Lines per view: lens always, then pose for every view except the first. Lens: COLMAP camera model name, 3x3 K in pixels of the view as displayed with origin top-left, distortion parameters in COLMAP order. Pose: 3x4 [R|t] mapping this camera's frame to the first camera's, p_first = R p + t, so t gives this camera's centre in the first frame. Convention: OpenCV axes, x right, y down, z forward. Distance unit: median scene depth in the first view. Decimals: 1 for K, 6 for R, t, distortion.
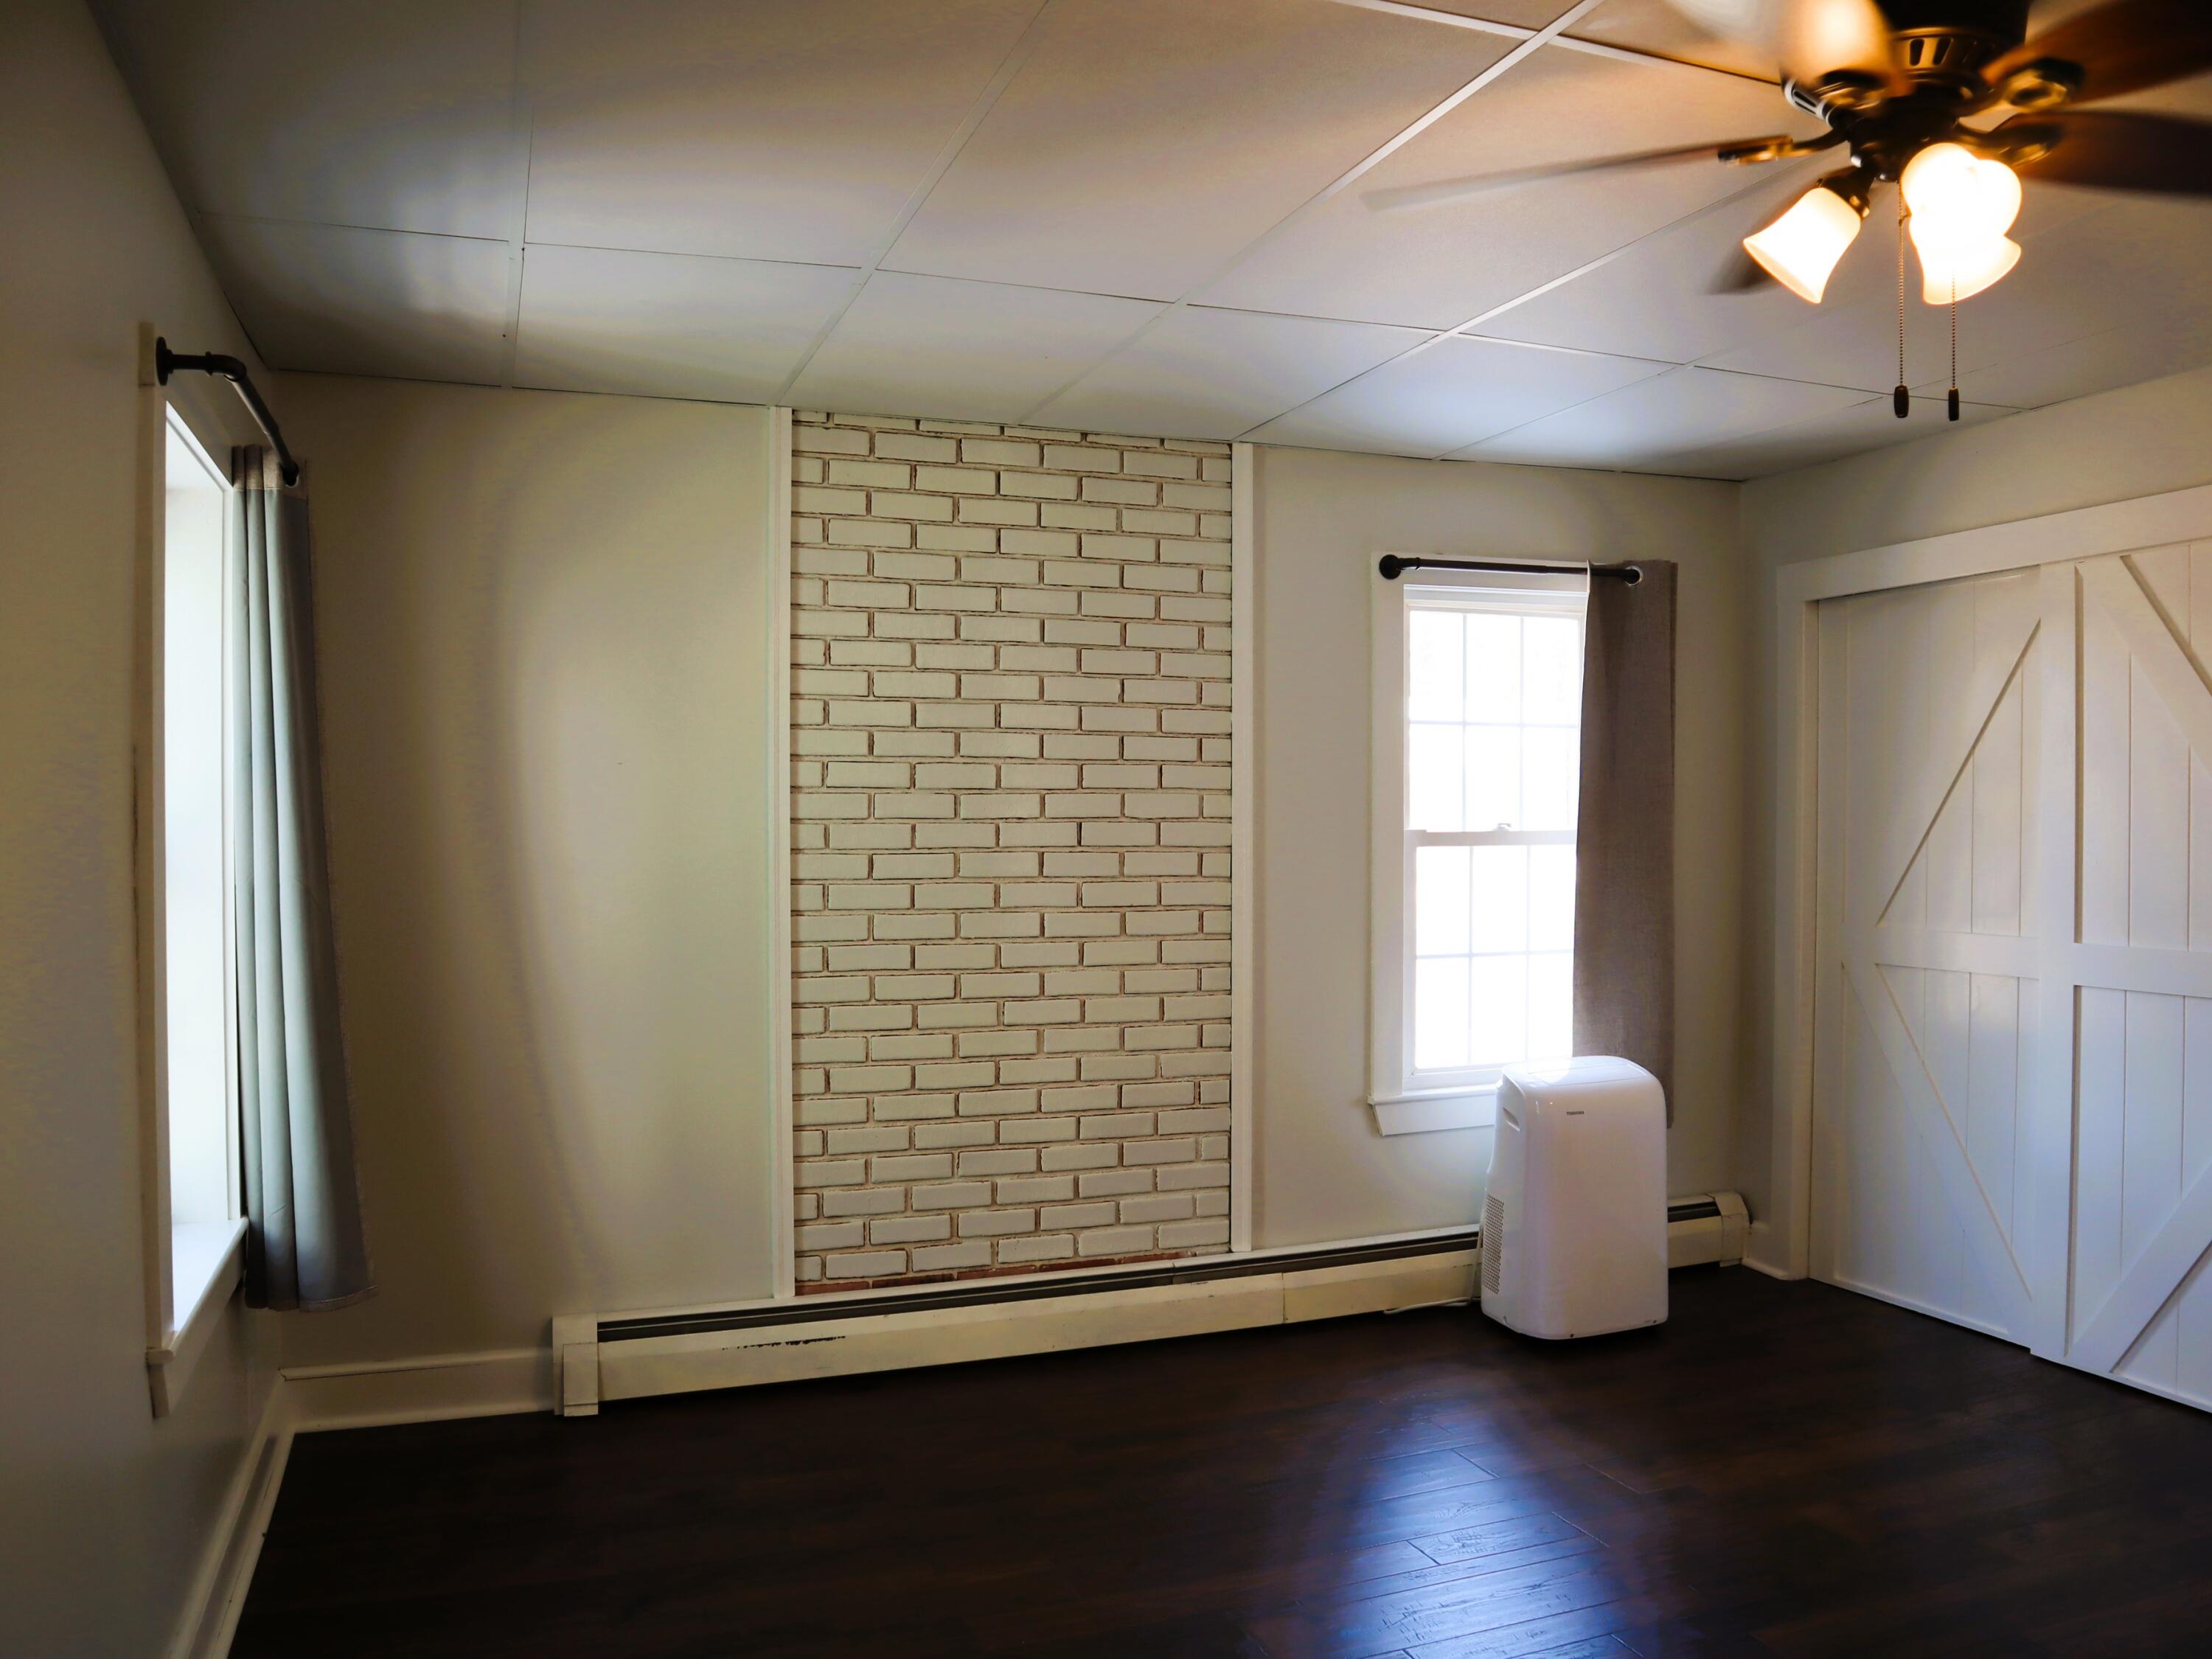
lens RADIAL K [[1714.4, 0, 1115.8], [0, 1714.4, 839.7], [0, 0, 1]] dist [-0.123576, 0.070526]
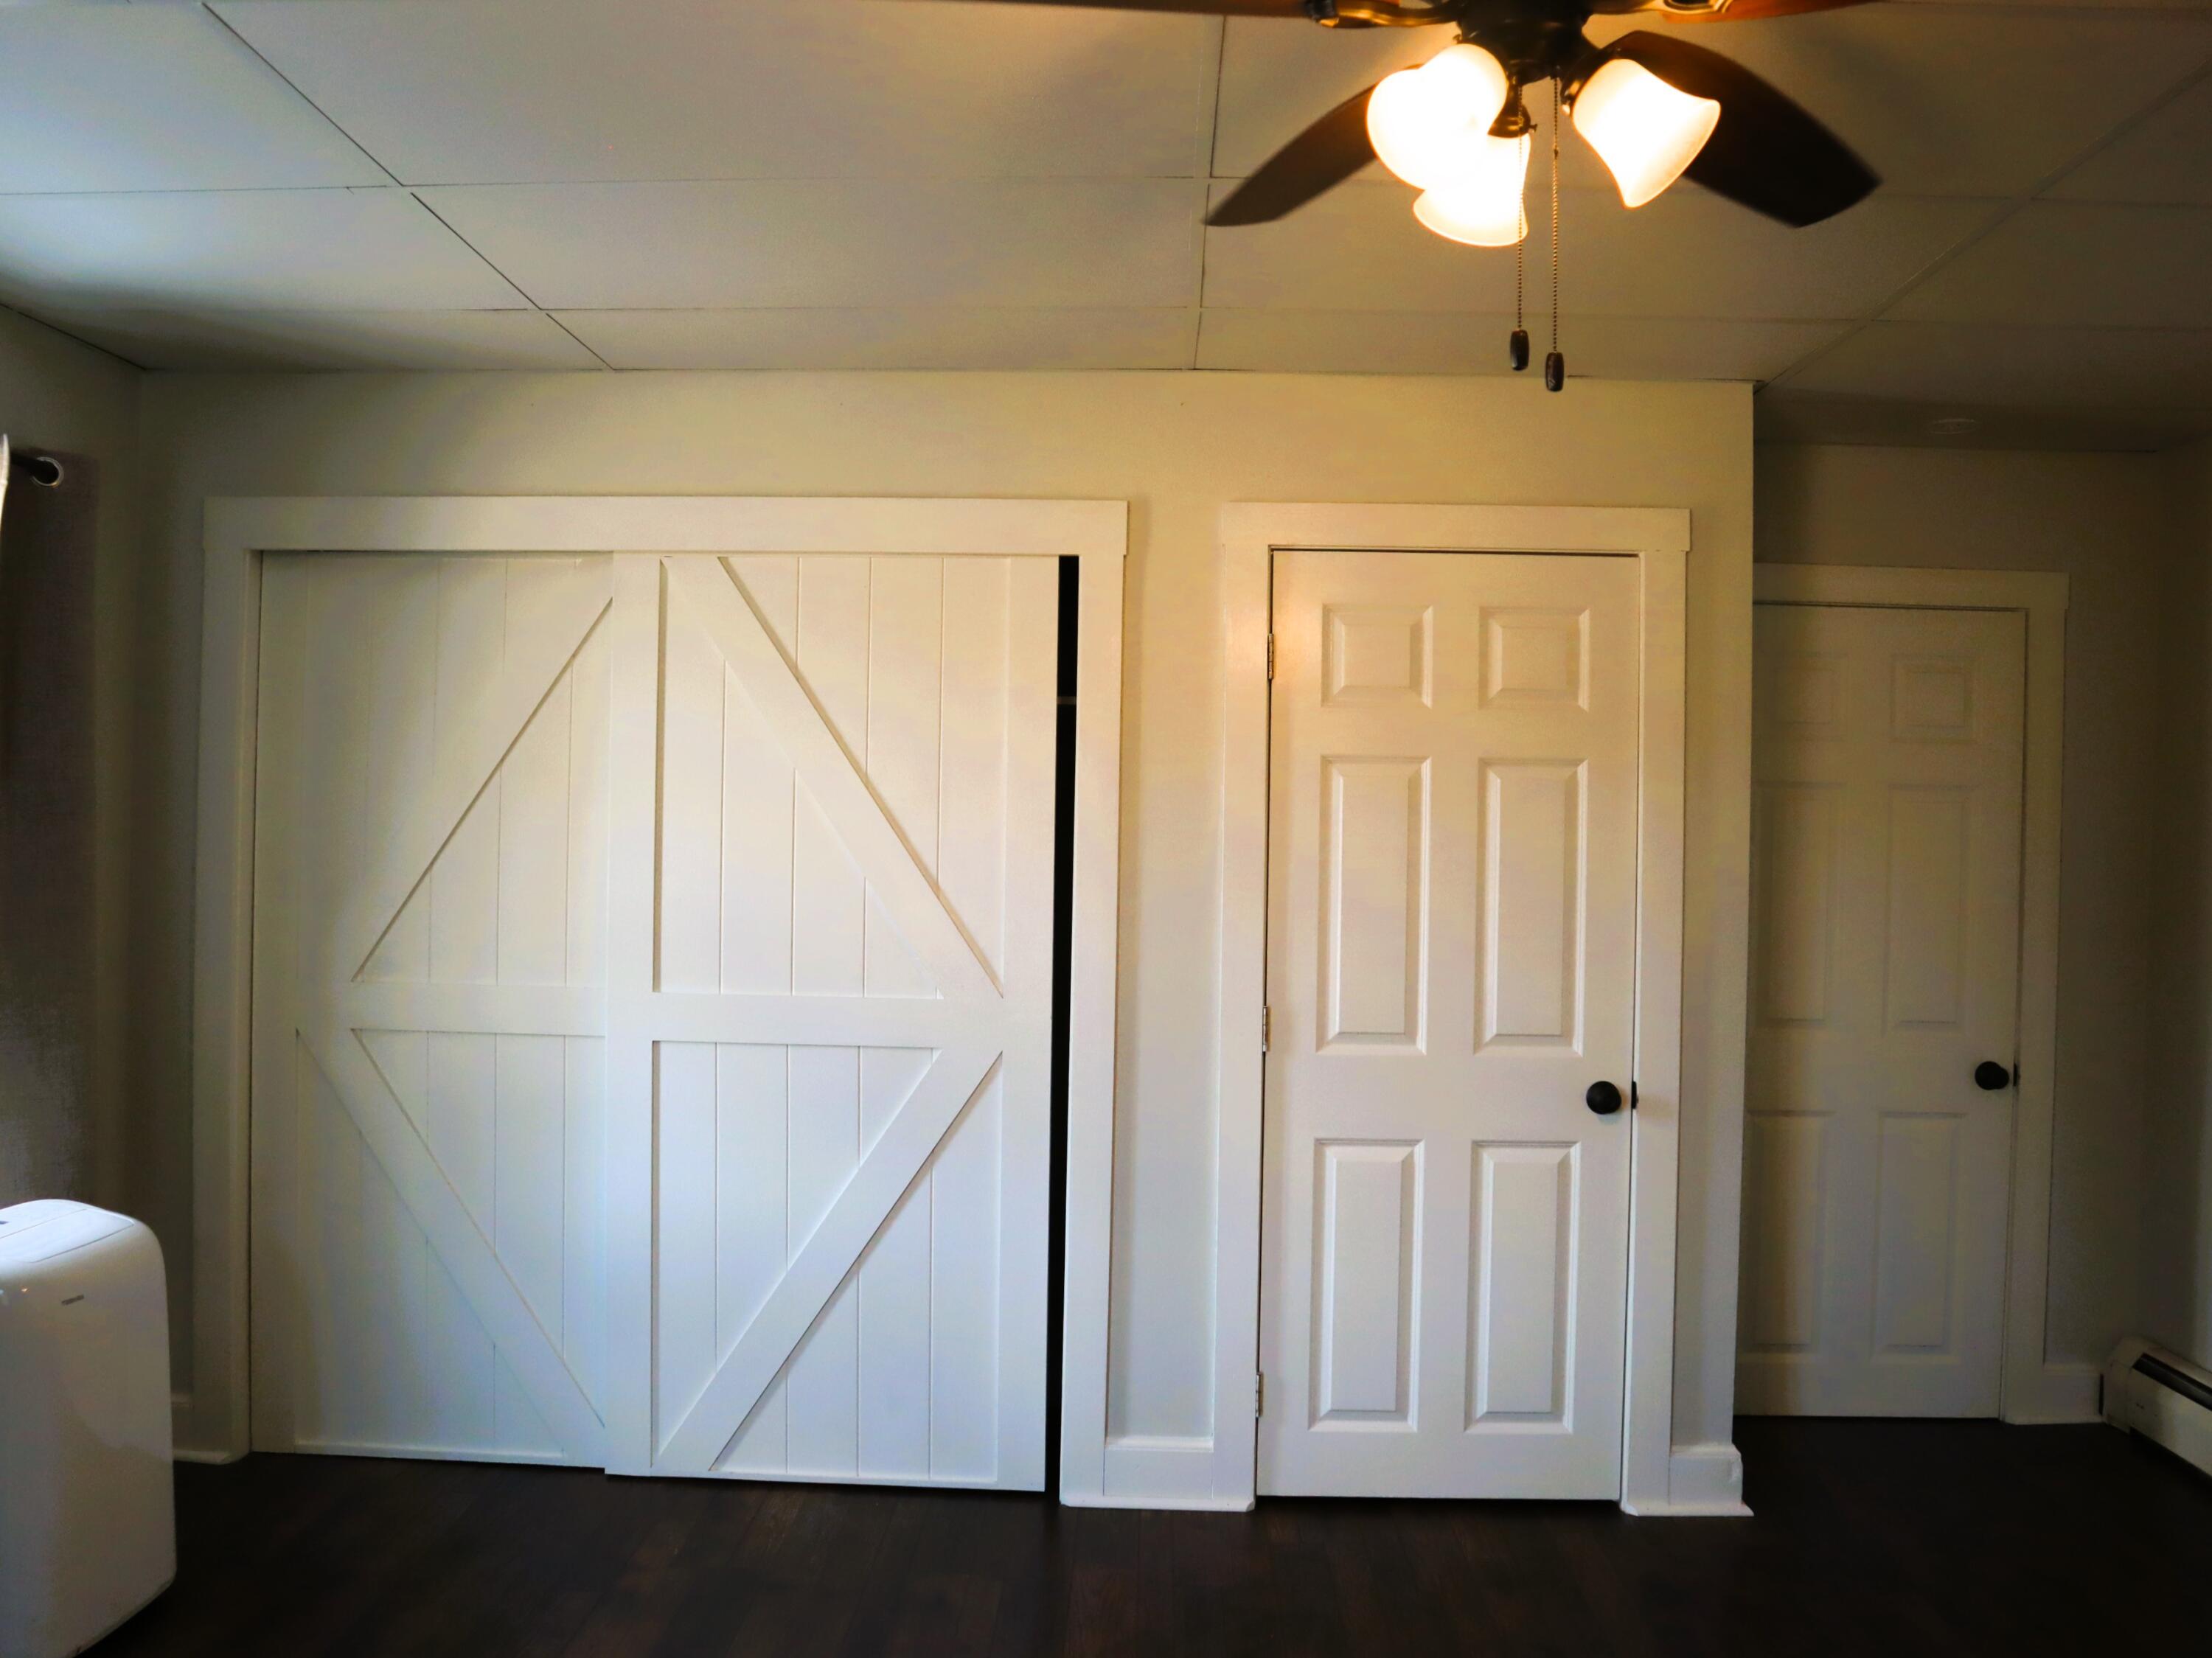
lens RADIAL K [[1714.2, 0, 1115.8], [0, 1714.2, 839.2], [0, 0, 1]] dist [-0.123576, 0.070526]
pose [[0.378712, 0.012868, 0.925425, -0.150832], [-0.008782, 0.999908, -0.010310, -0.010566], [-0.925473, -0.004222, 0.378791, 0.427573]]
